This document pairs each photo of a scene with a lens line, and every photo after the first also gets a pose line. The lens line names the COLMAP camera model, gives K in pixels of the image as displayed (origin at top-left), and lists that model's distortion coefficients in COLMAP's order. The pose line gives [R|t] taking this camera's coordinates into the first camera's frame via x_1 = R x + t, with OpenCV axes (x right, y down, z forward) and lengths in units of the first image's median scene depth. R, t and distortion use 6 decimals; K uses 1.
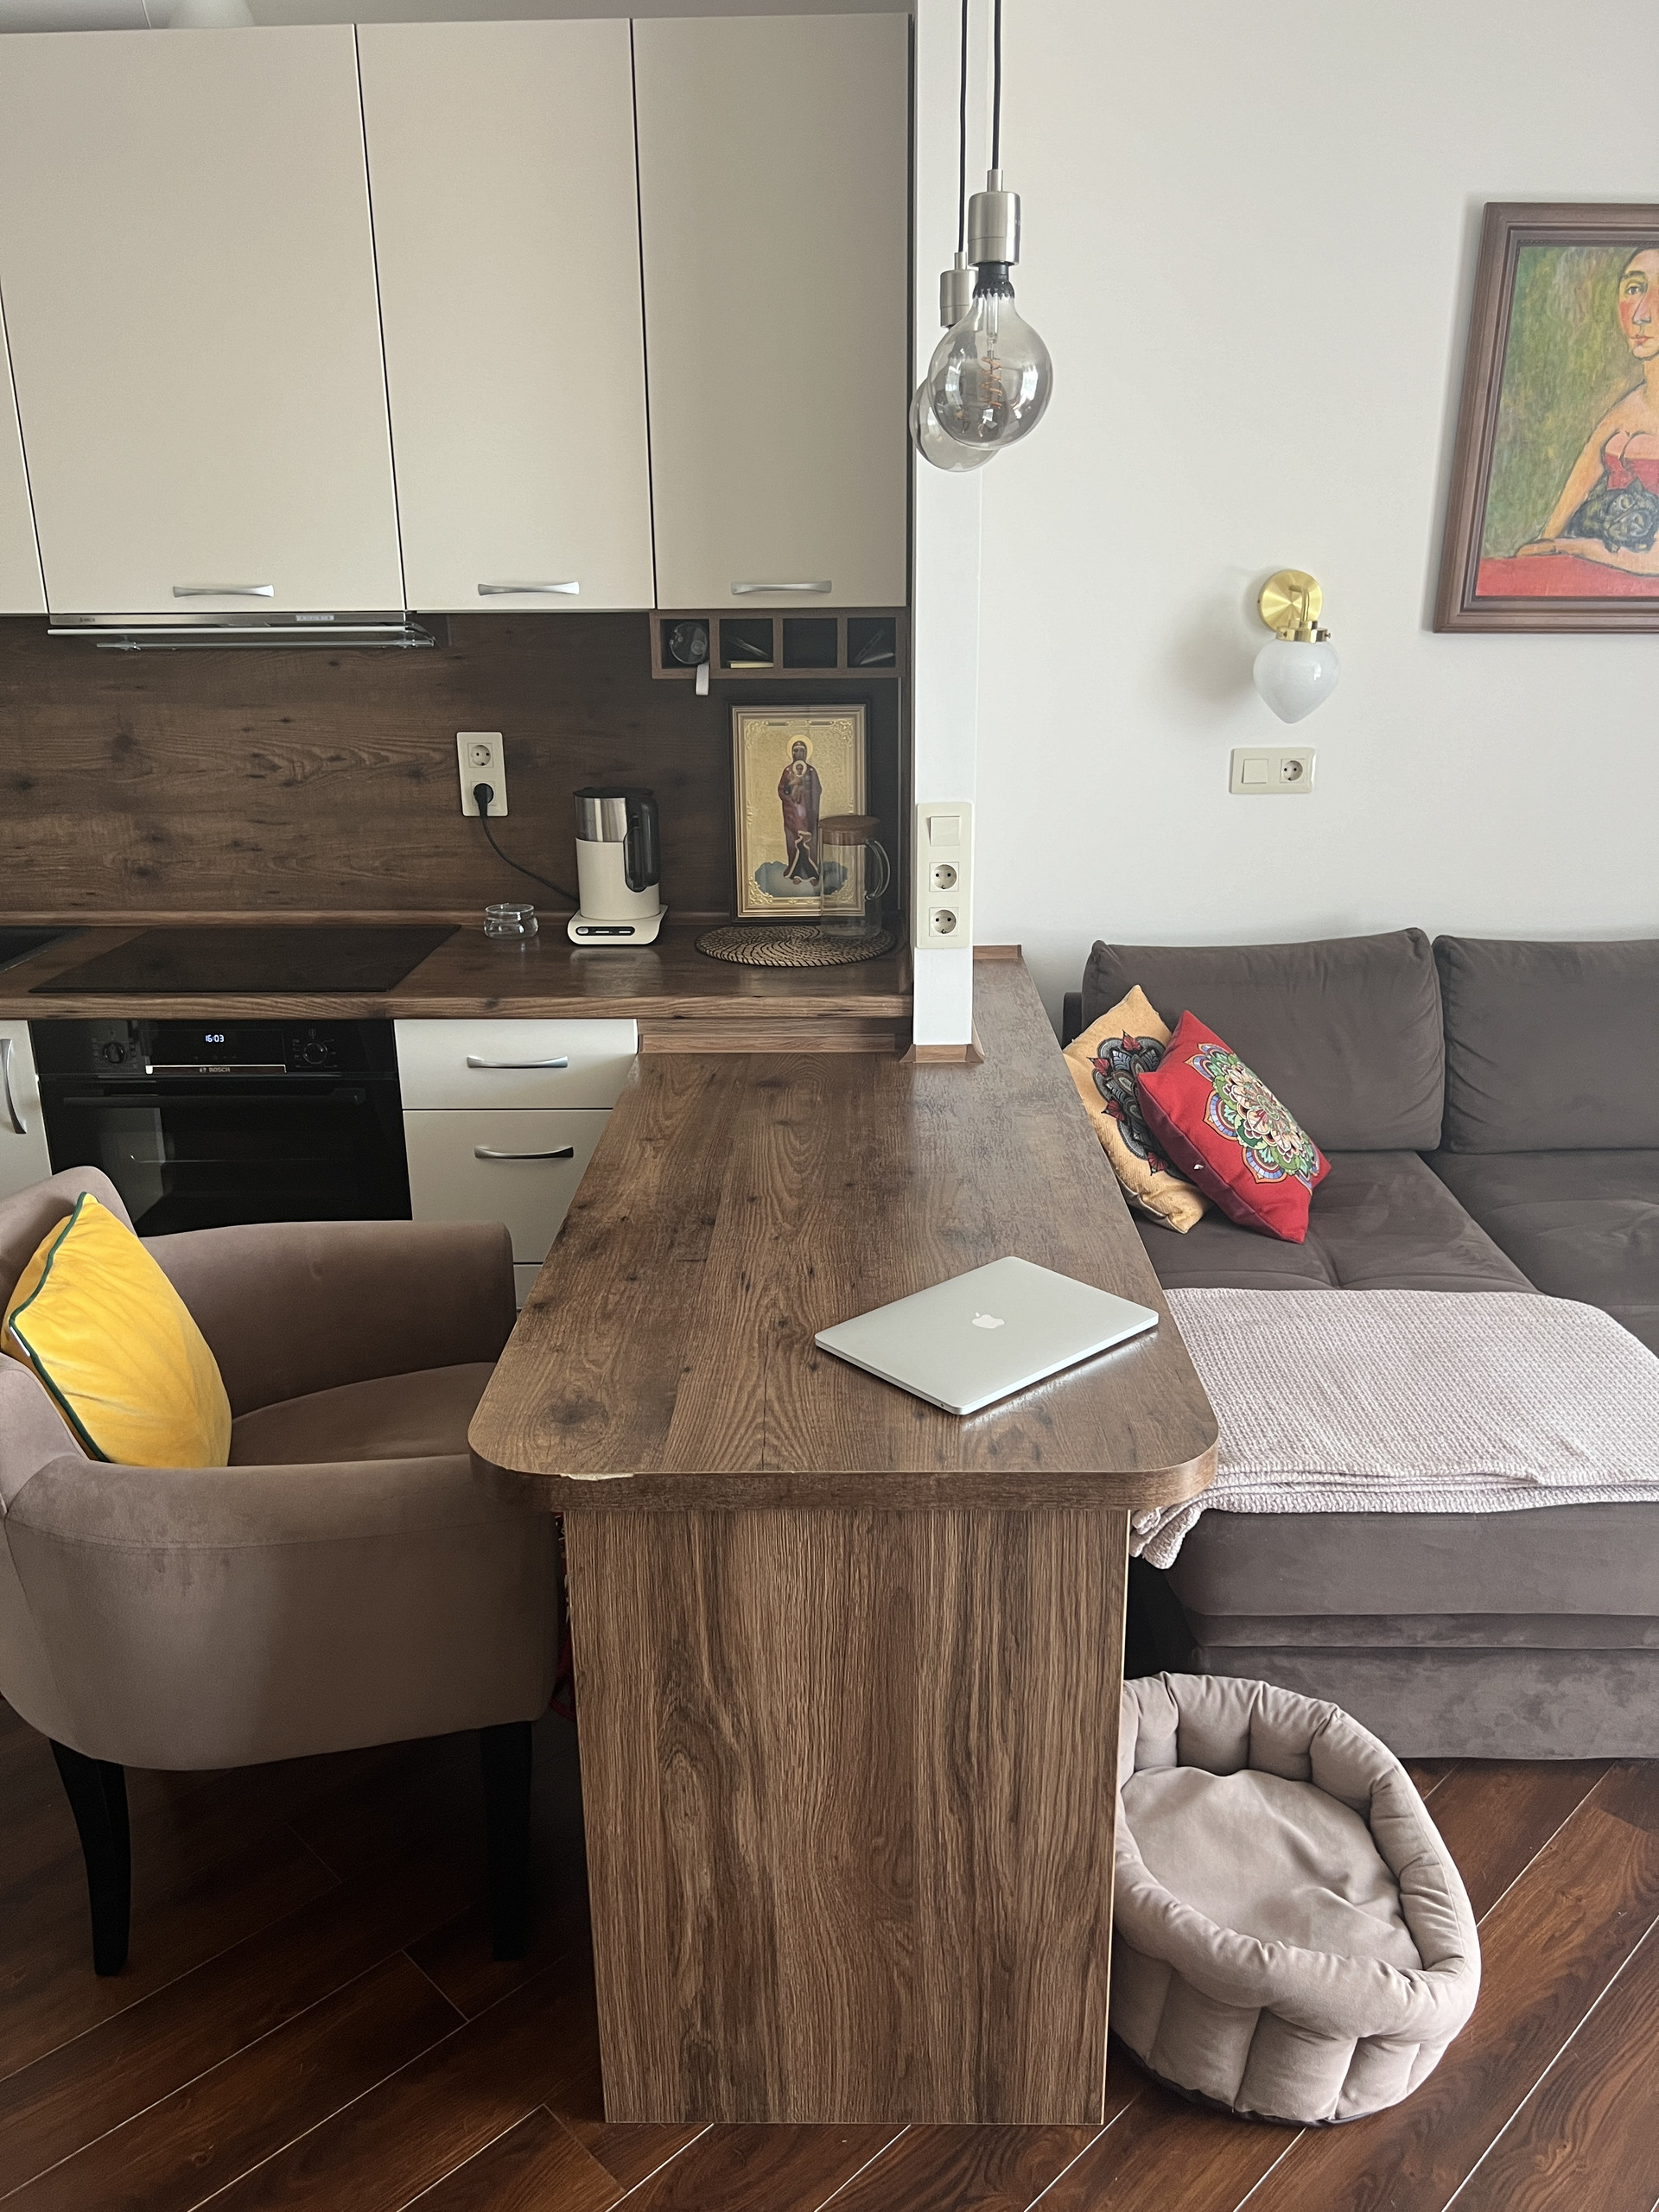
lens RADIAL K [[1662.9, 0, 835.2], [0, 1662.9, 1111.9], [0, 0, 1]] dist [0.062431, -0.090227]
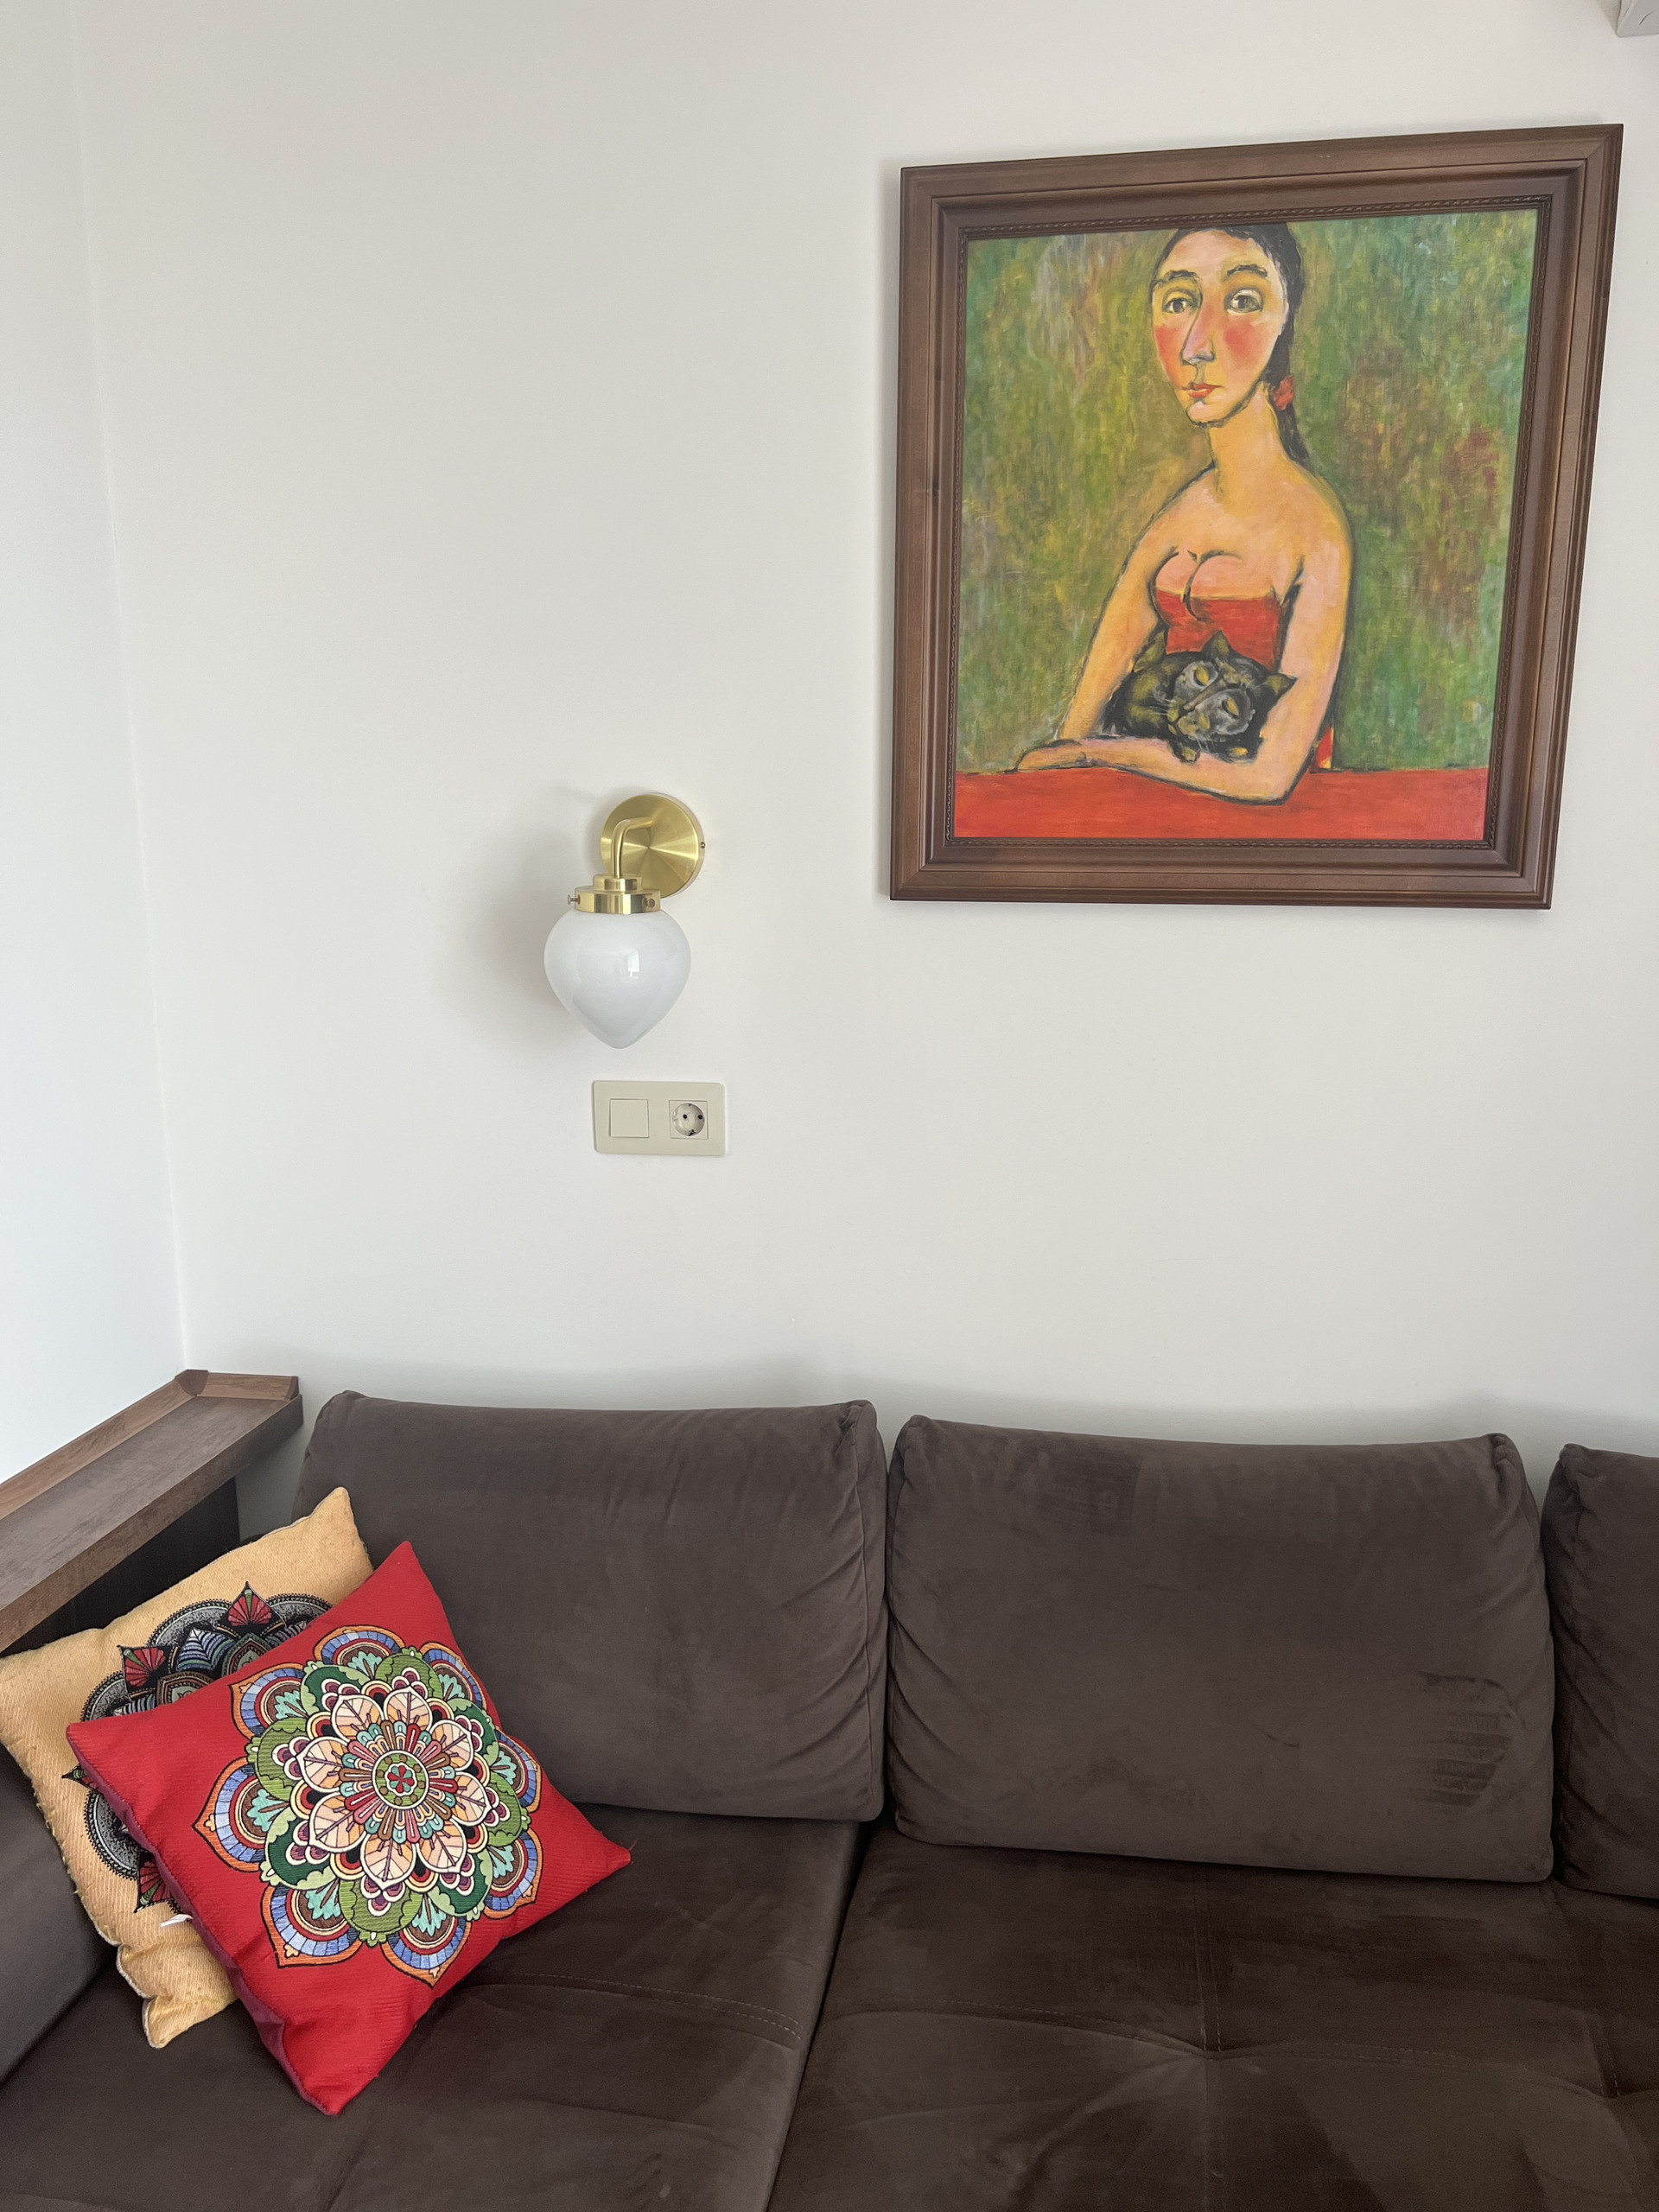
lens RADIAL K [[1688.1, 0, 822.1], [0, 1688.1, 1119.1], [0, 0, 1]] dist [0.046140, -0.056812]
pose [[0.986012, 0.029321, -0.164076, 0.448263], [-0.050182, 0.990952, -0.124480, -0.140918], [0.158941, 0.130973, 0.978562, 0.451315]]
